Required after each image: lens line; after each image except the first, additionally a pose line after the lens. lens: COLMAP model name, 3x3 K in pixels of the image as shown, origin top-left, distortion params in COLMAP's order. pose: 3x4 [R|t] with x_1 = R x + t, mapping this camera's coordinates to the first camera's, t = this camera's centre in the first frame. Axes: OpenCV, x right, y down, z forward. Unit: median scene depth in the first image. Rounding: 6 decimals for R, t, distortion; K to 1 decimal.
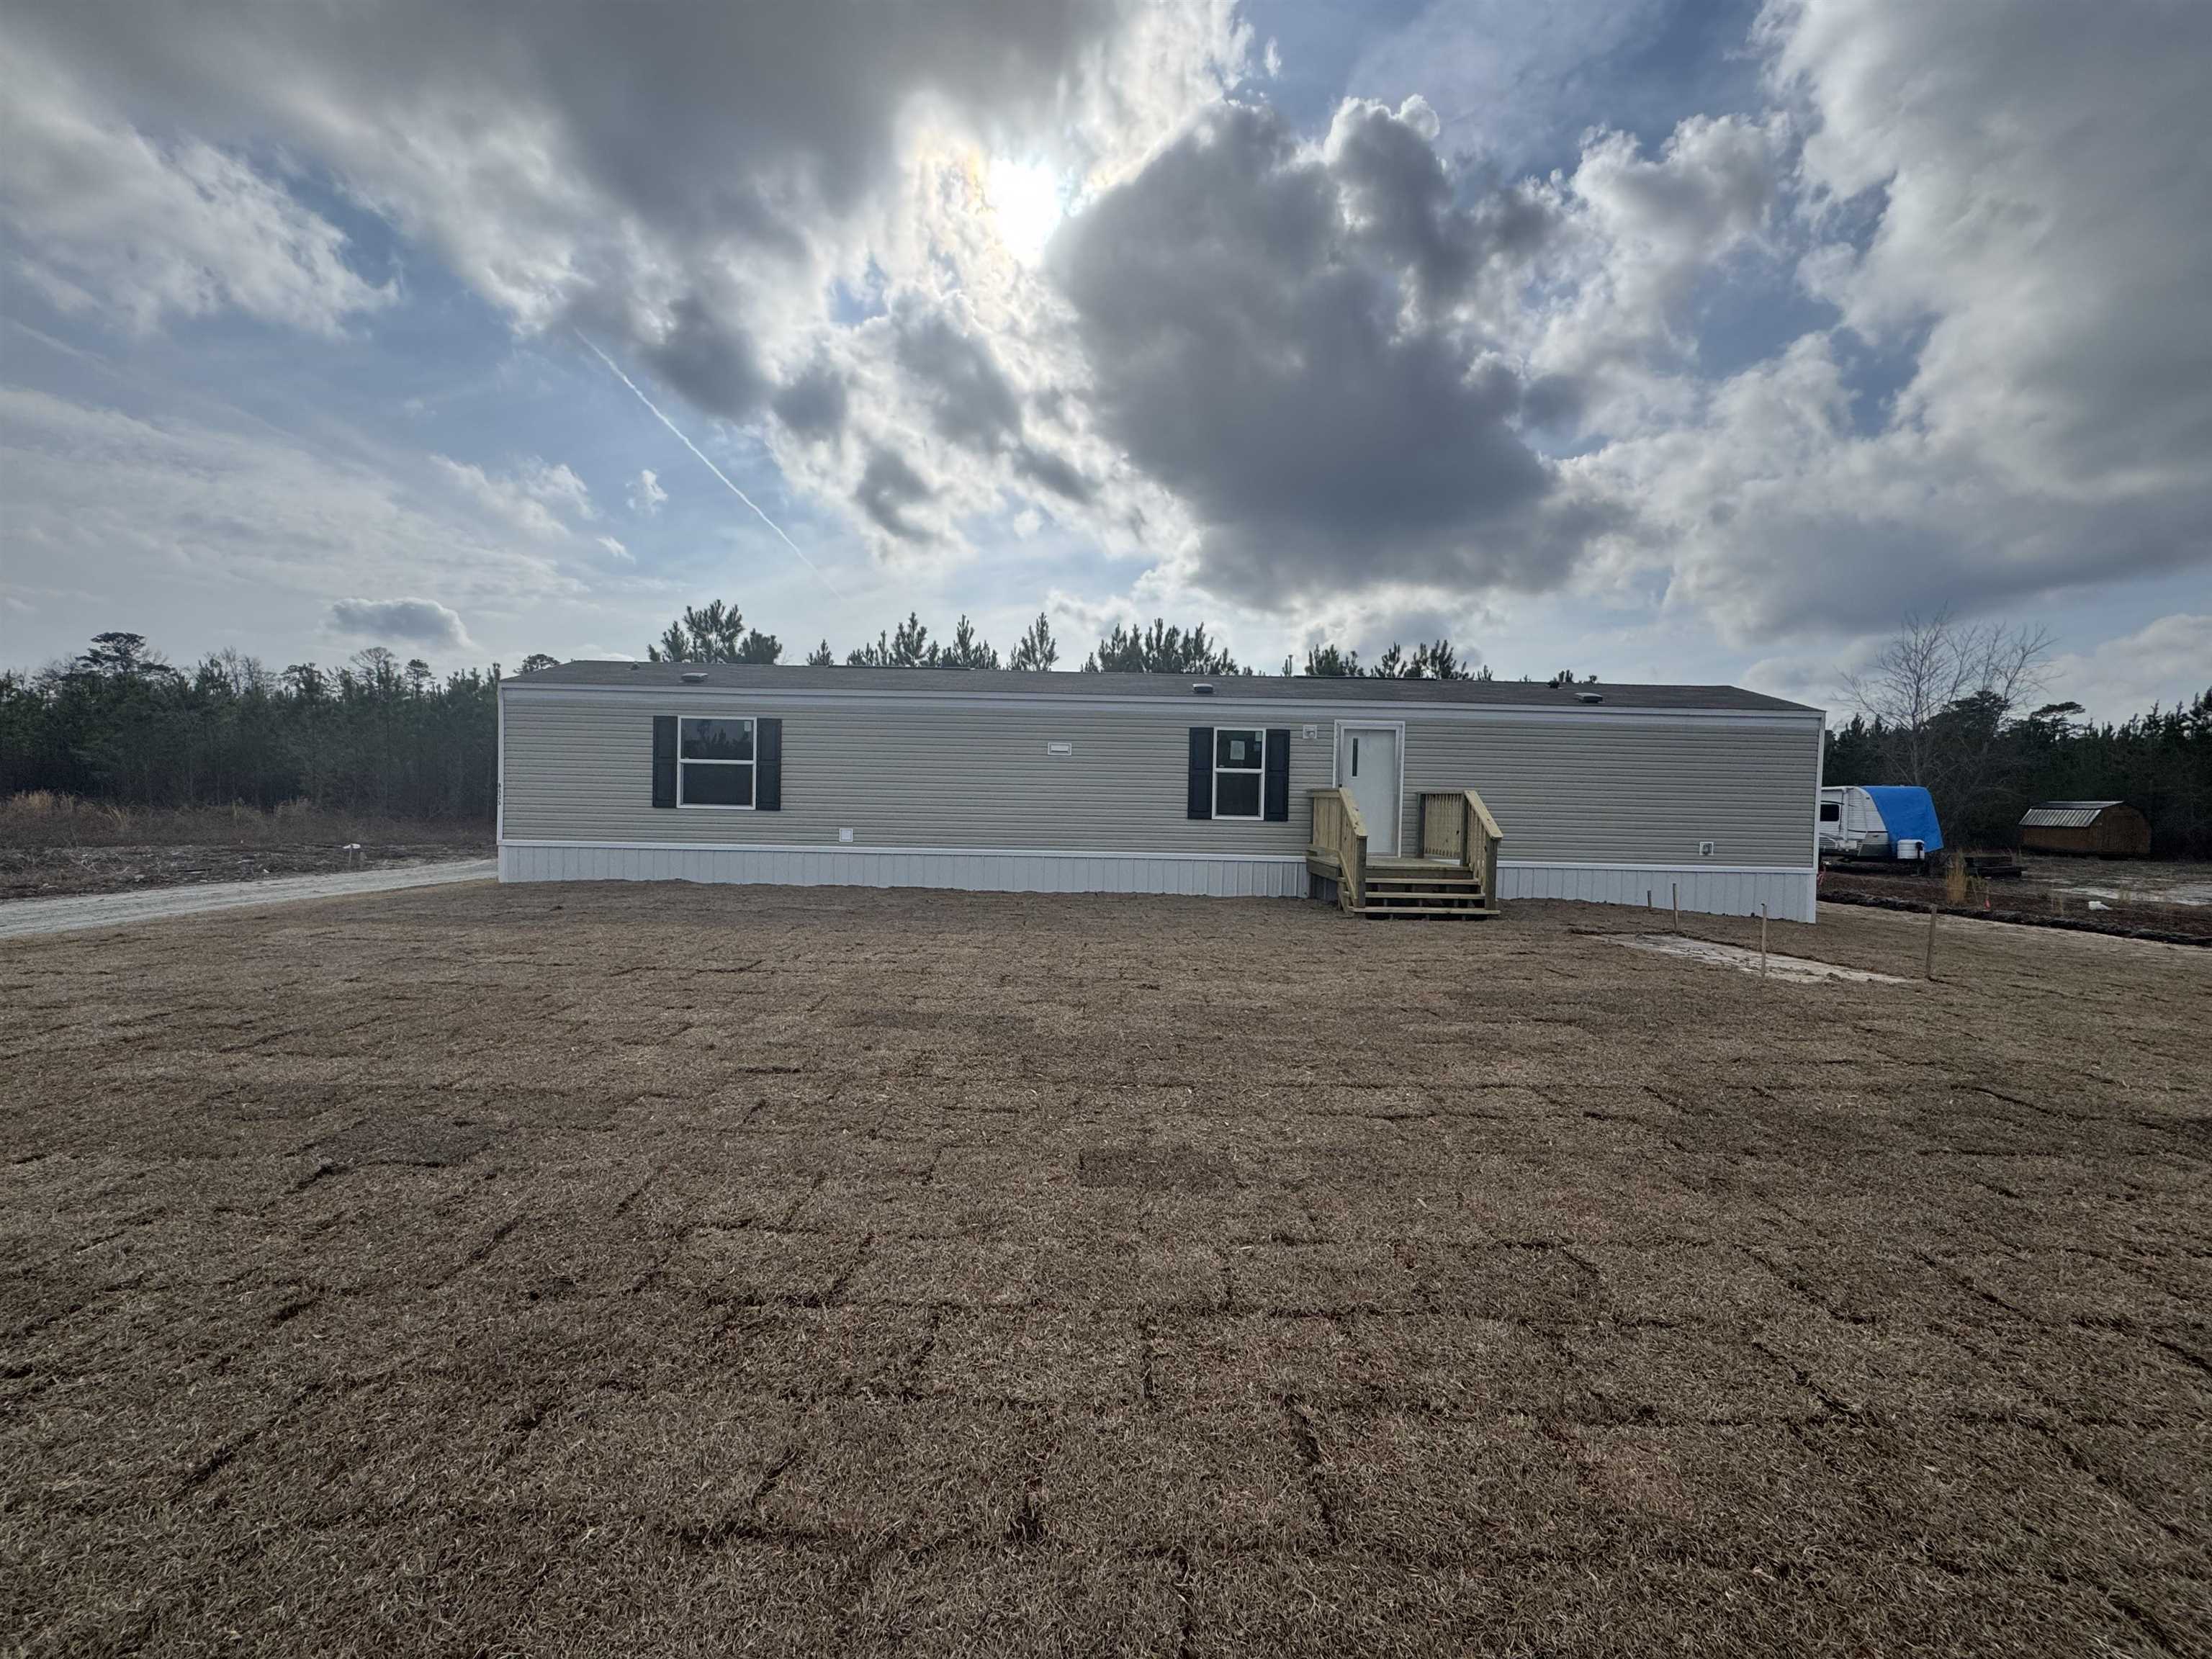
lens RADIAL K [[890.6, 0, 1103.1], [0, 890.6, 777.3], [0, 0, 1]] dist [-0.001946, 0.000516]
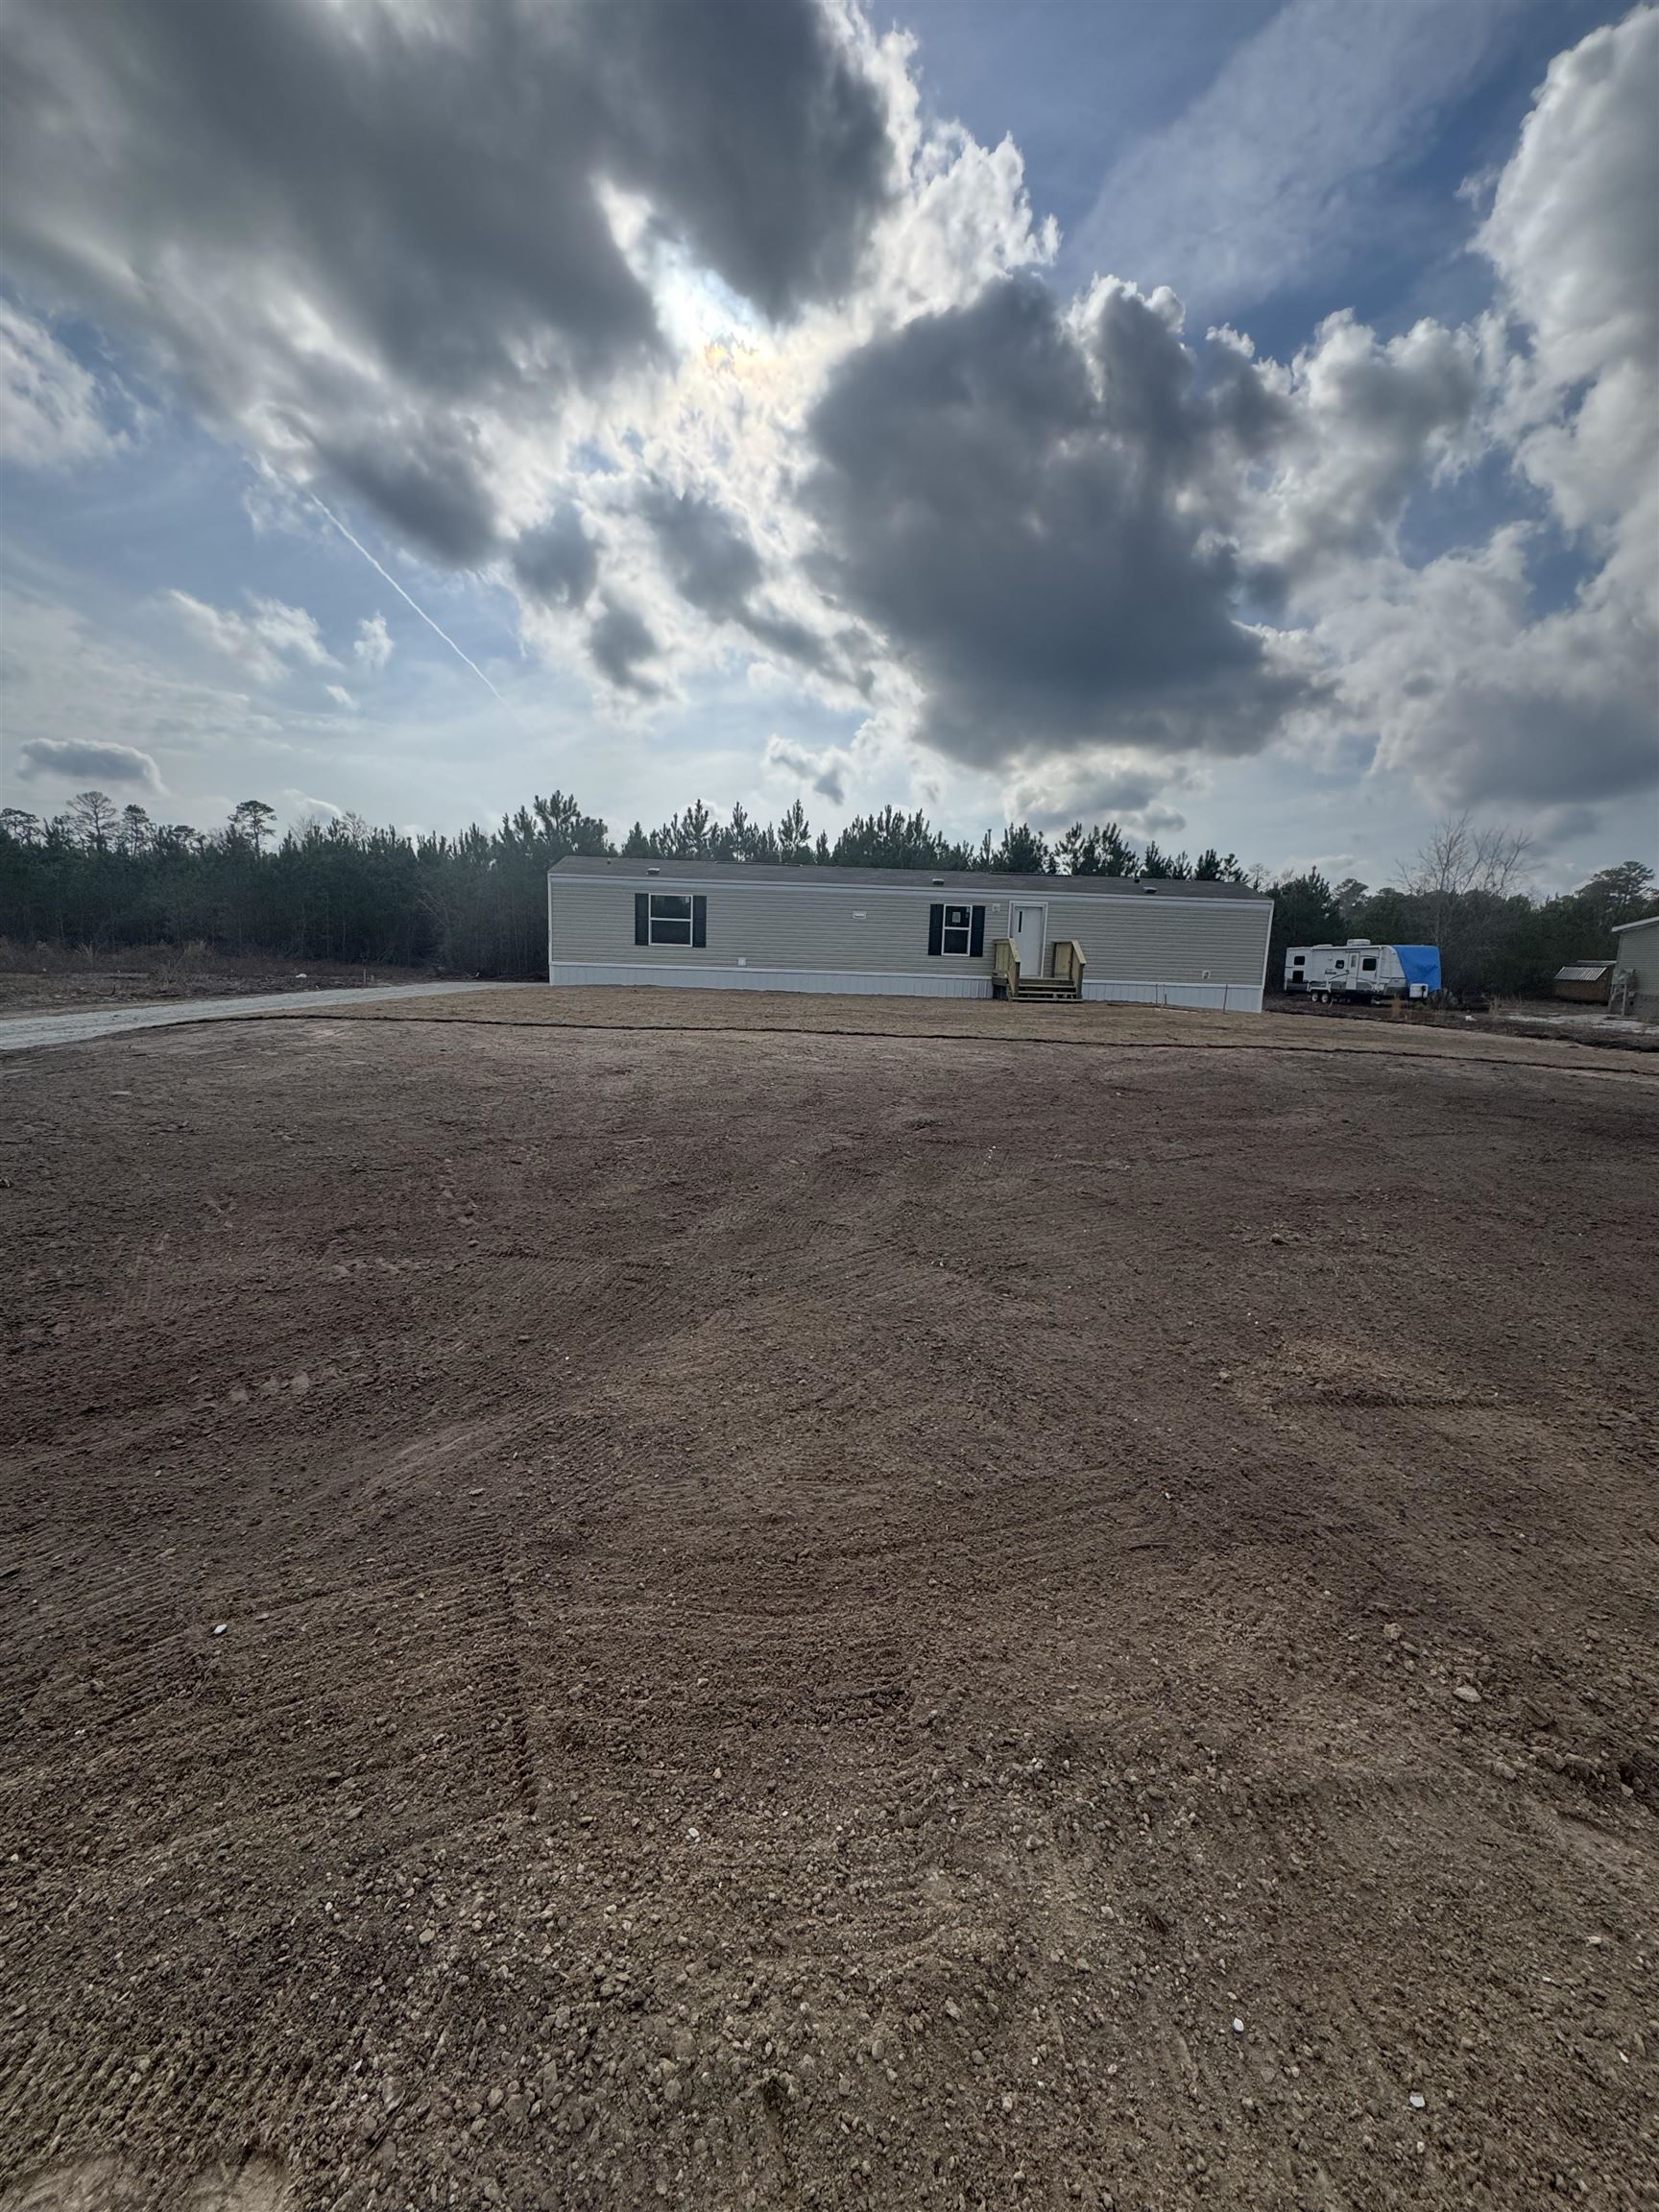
lens RADIAL K [[890.6, 0, 811.3], [0, 890.6, 1111.2], [0, 0, 1]] dist [-0.001946, 0.000516]
pose [[0.999917, 0.012877, -0.000301, -0.031877], [-0.012576, 0.981045, 0.193373, 0.002478], [0.002785, -0.193353, 0.981125, -0.196583]]
